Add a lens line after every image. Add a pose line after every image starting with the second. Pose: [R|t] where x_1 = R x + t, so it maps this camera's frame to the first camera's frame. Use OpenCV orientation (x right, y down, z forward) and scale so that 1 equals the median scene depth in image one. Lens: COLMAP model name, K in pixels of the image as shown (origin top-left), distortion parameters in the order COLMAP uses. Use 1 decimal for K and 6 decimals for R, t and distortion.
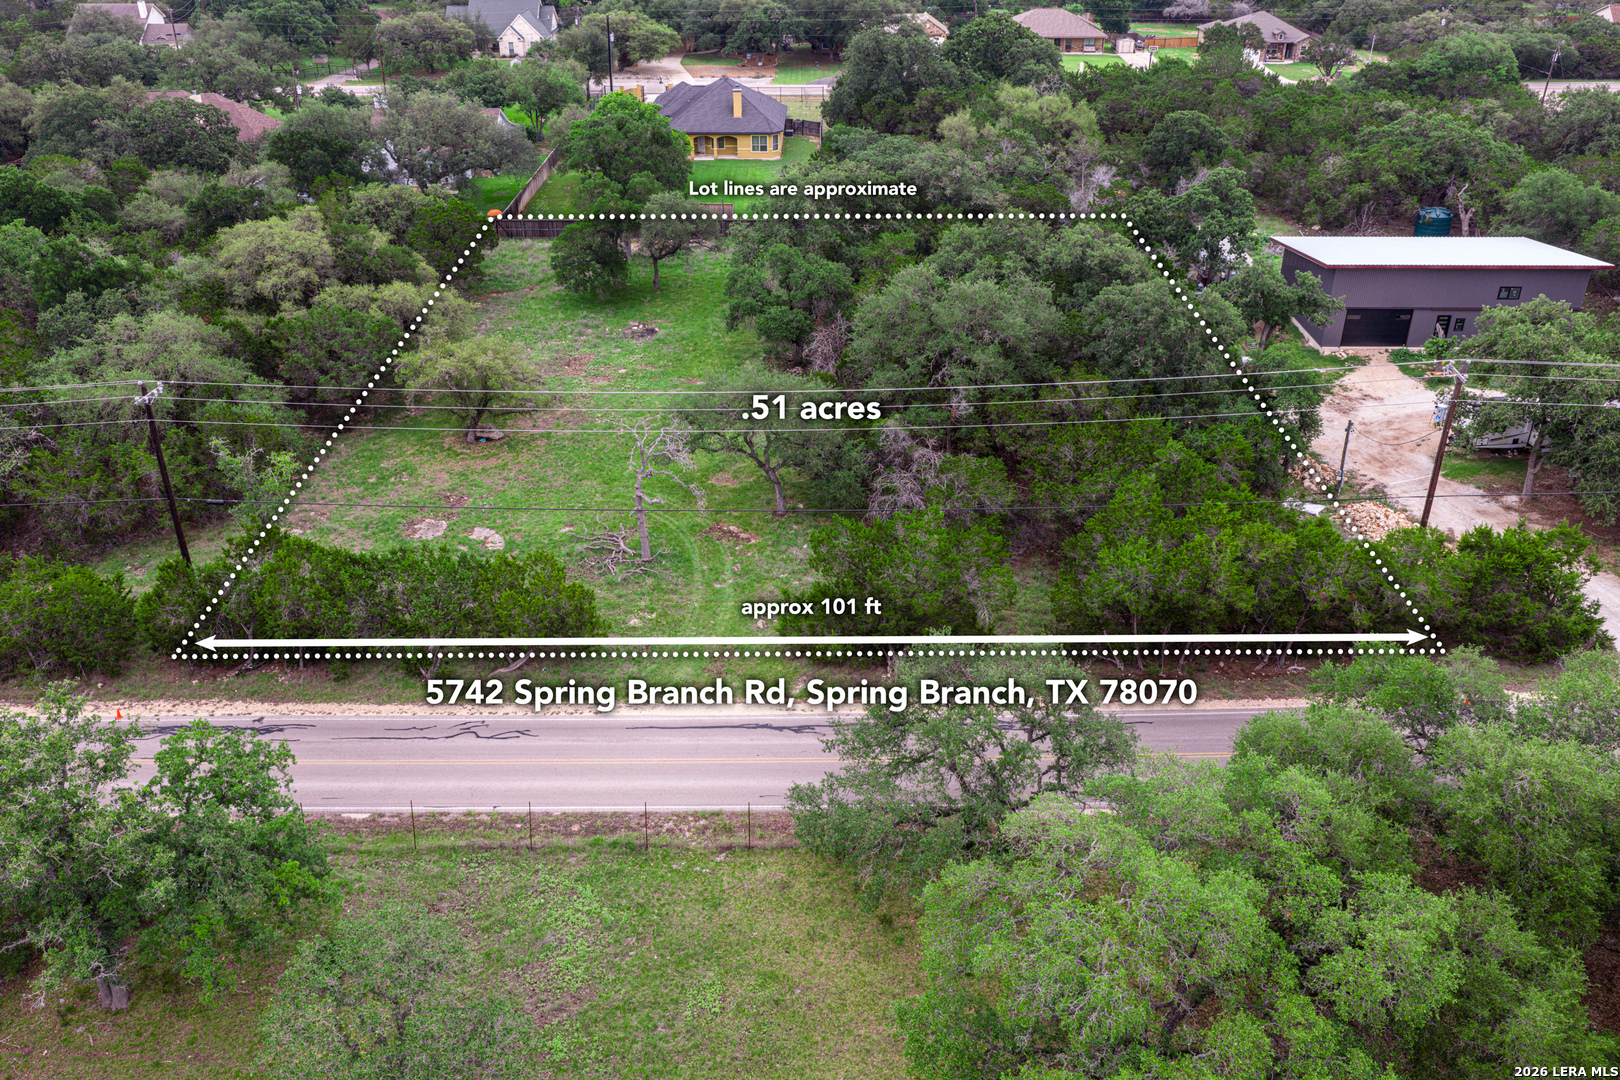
lens RADIAL K [[1339.5, 0, 809.6], [0, 1339.5, 538.5], [0, 0, 1]] dist [0.019055, -0.032647]
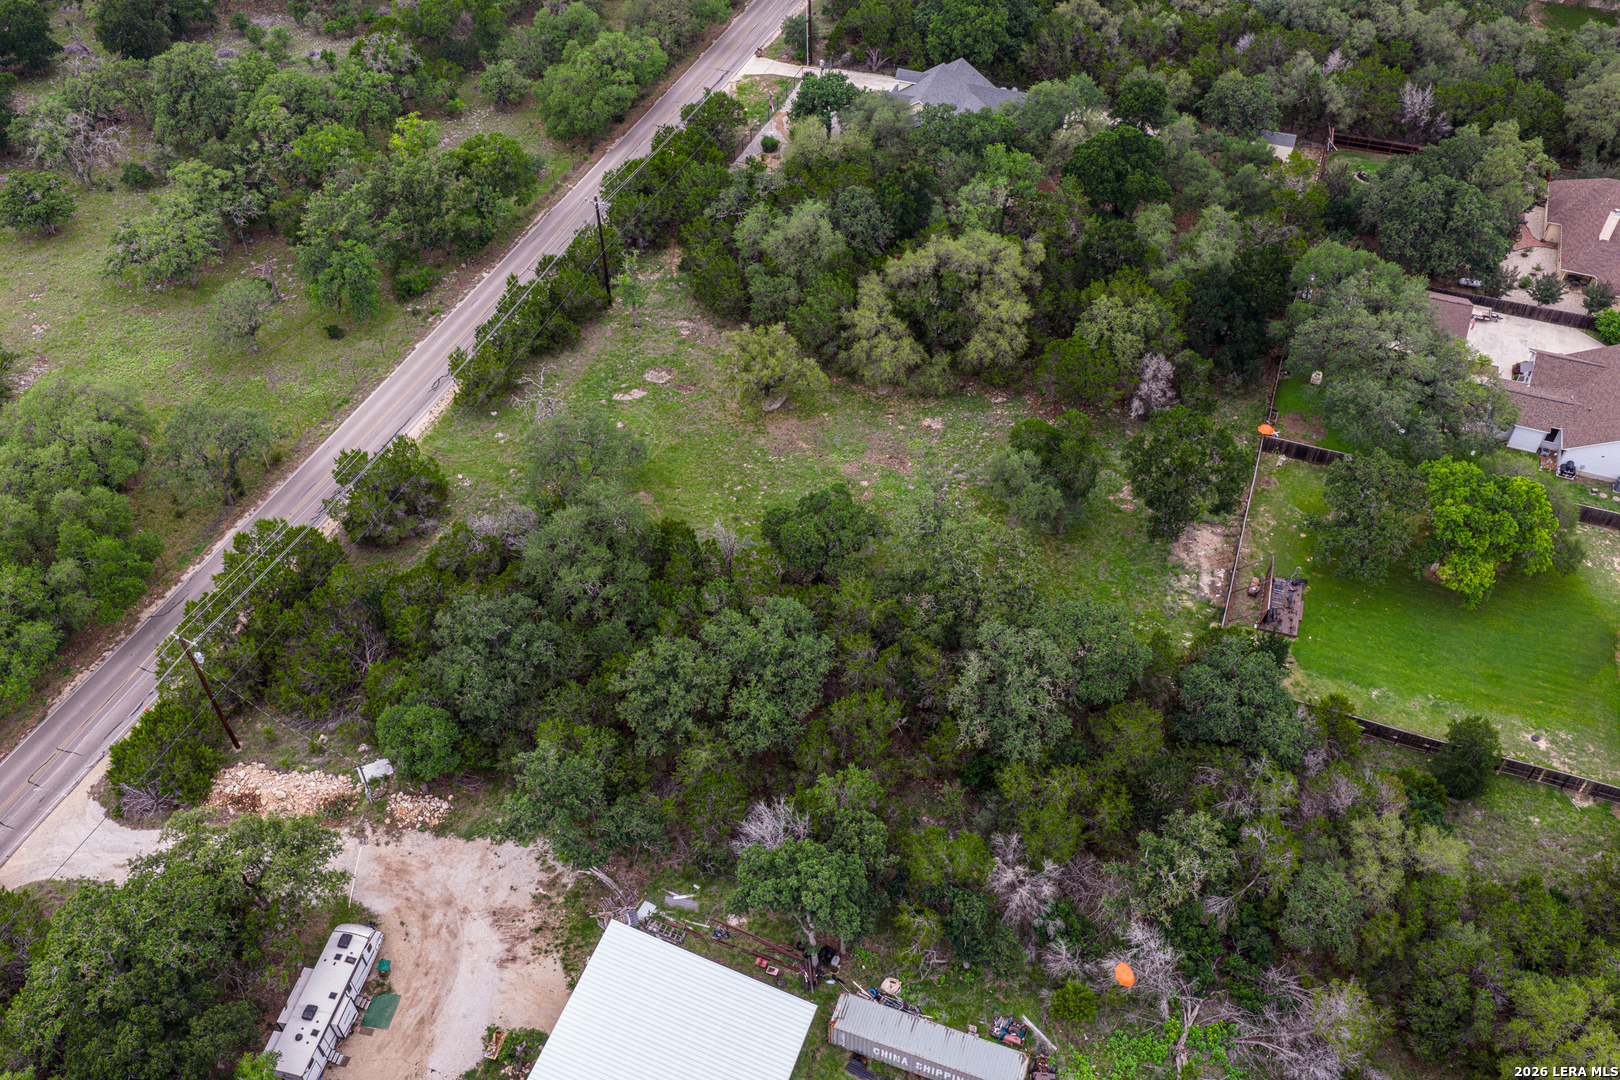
lens RADIAL K [[1339.5, 0, 809.7], [0, 1339.5, 546.2], [0, 0, 1]] dist [0.019055, -0.032647]
pose [[-0.336344, 0.676245, -0.655413, 0.893640], [-0.445166, 0.499125, 0.743439, -1.224444], [0.829880, 0.541819, 0.133164, 1.027801]]
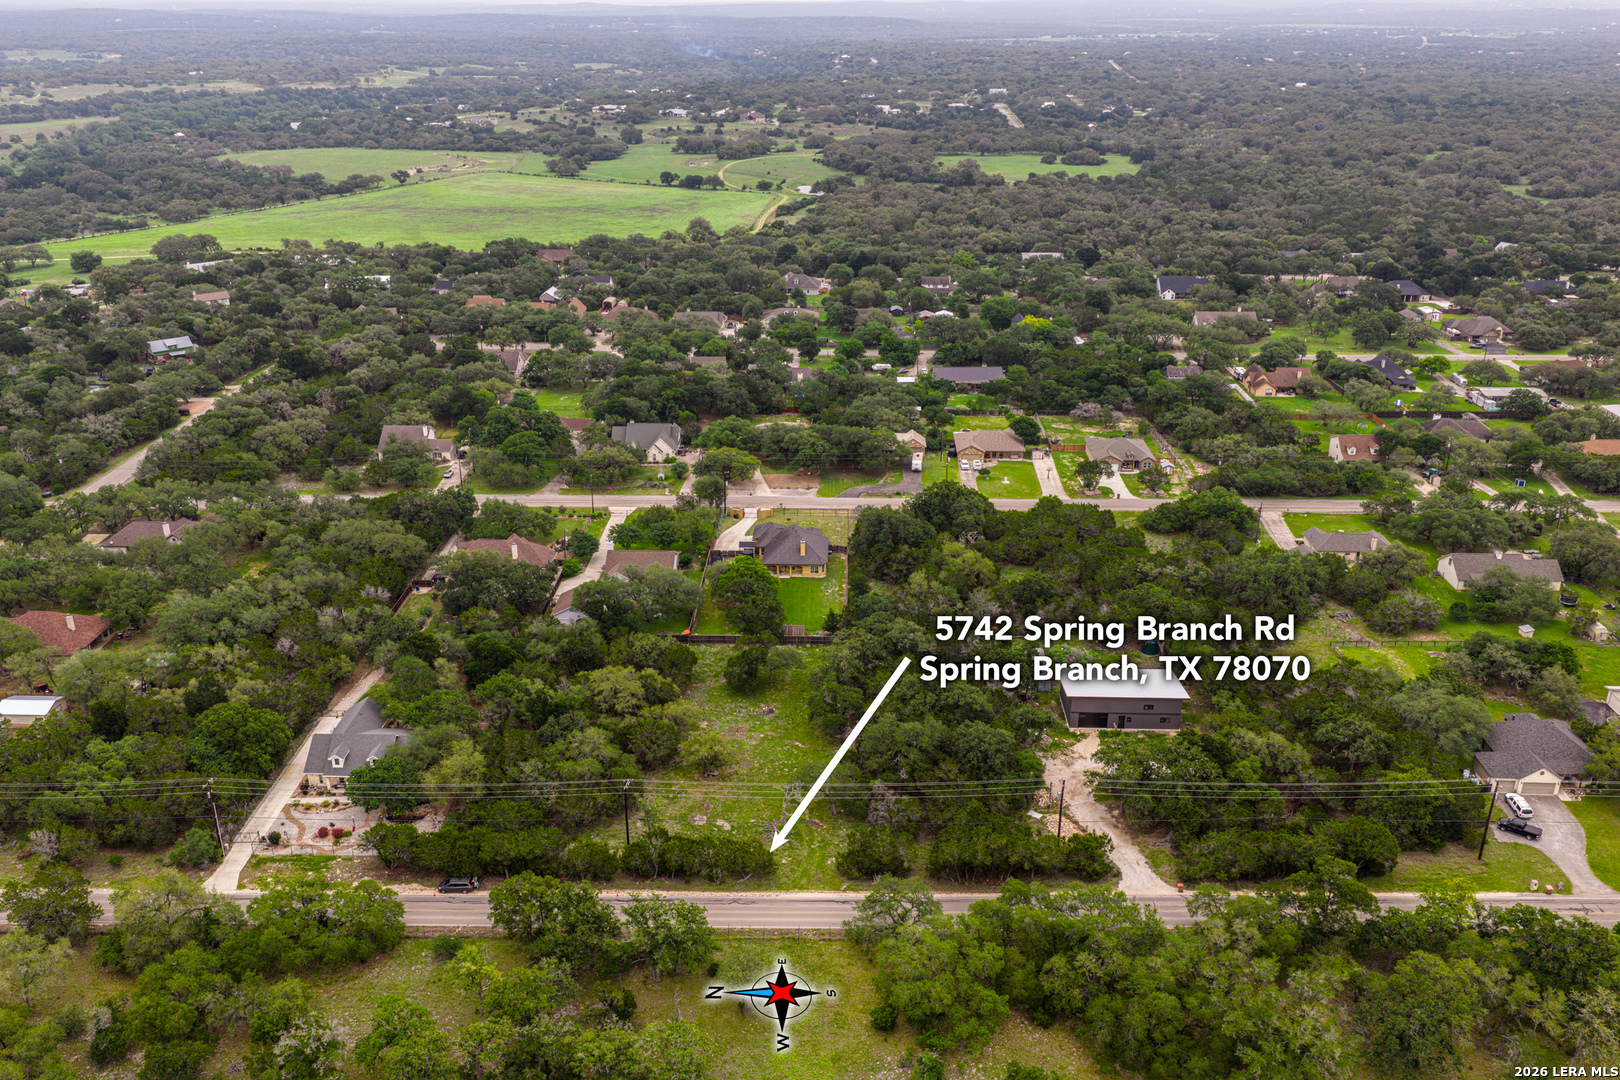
lens RADIAL K [[1339.5, 0, 810.0], [0, 1339.5, 543.9], [0, 0, 1]] dist [0.019055, -0.032647]
pose [[0.999901, 0.005767, -0.012828, -0.038509], [-0.007051, 0.994712, -0.102460, -0.269471], [0.012170, 0.102540, 0.994654, -1.608207]]
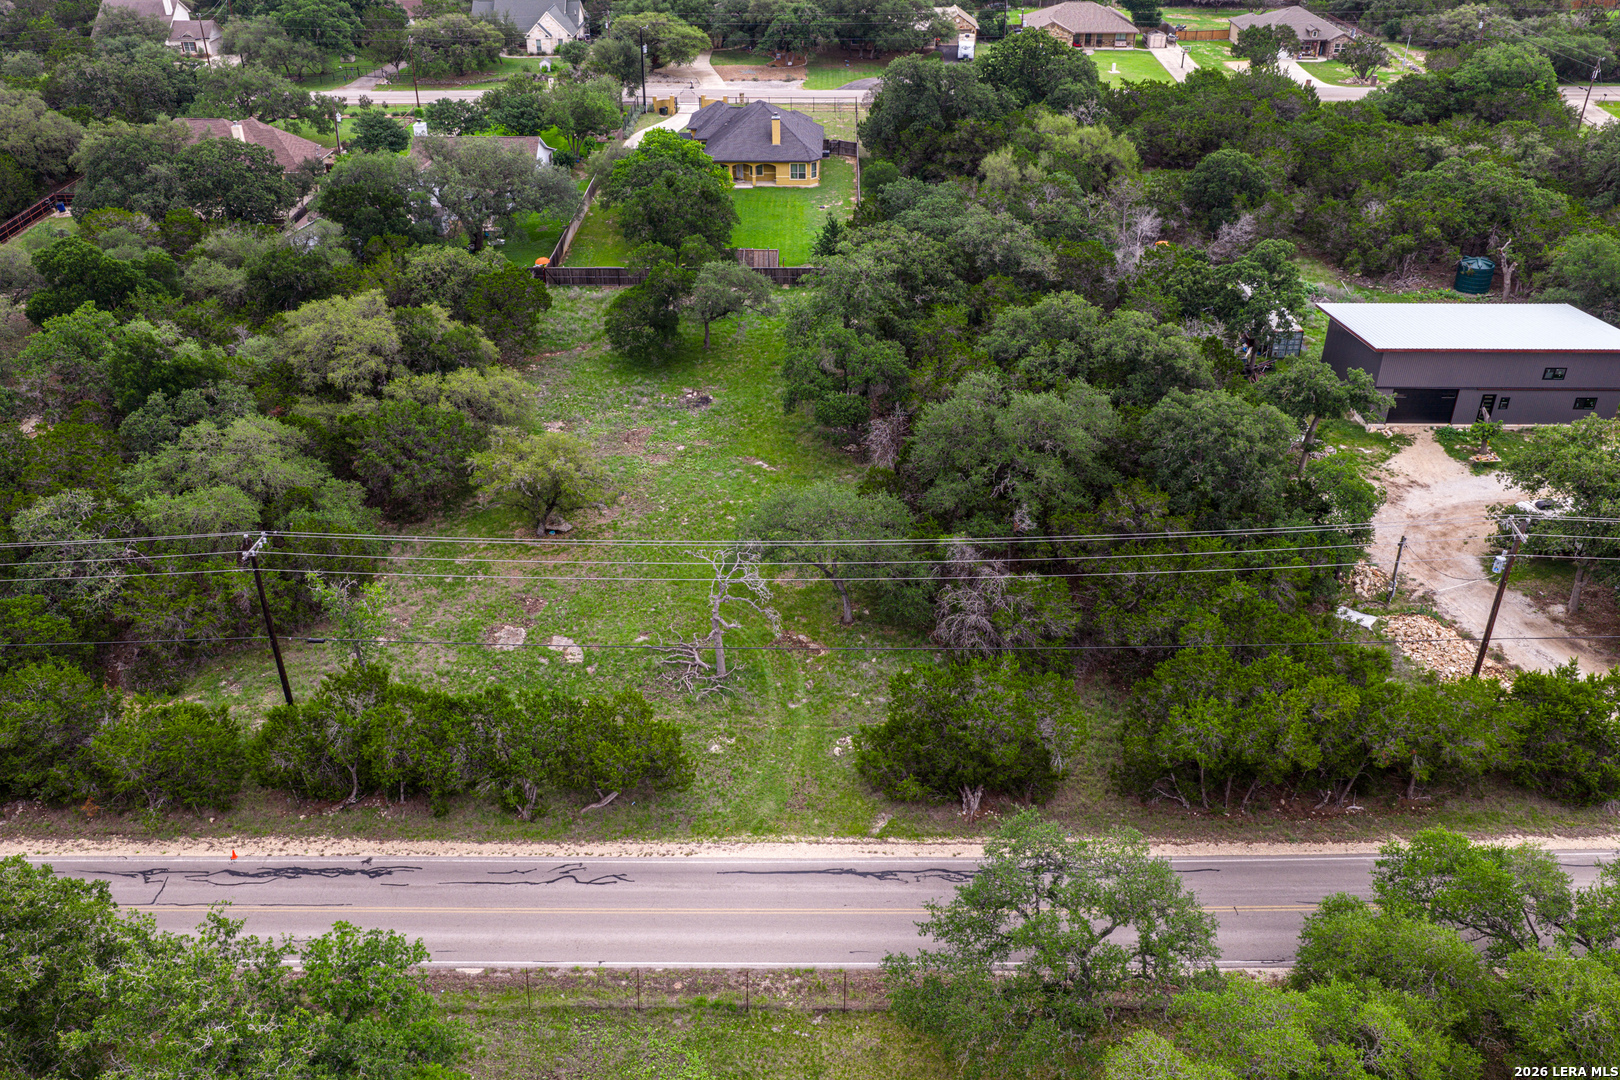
lens RADIAL K [[1339.5, 0, 809.8], [0, 1339.5, 542.1], [0, 0, 1]] dist [0.019055, -0.032647]
pose [[0.999986, -0.000204, -0.005345, -0.044654], [0.000469, 0.998768, 0.049615, -0.129238], [0.005328, -0.049616, 0.998754, -0.028647]]
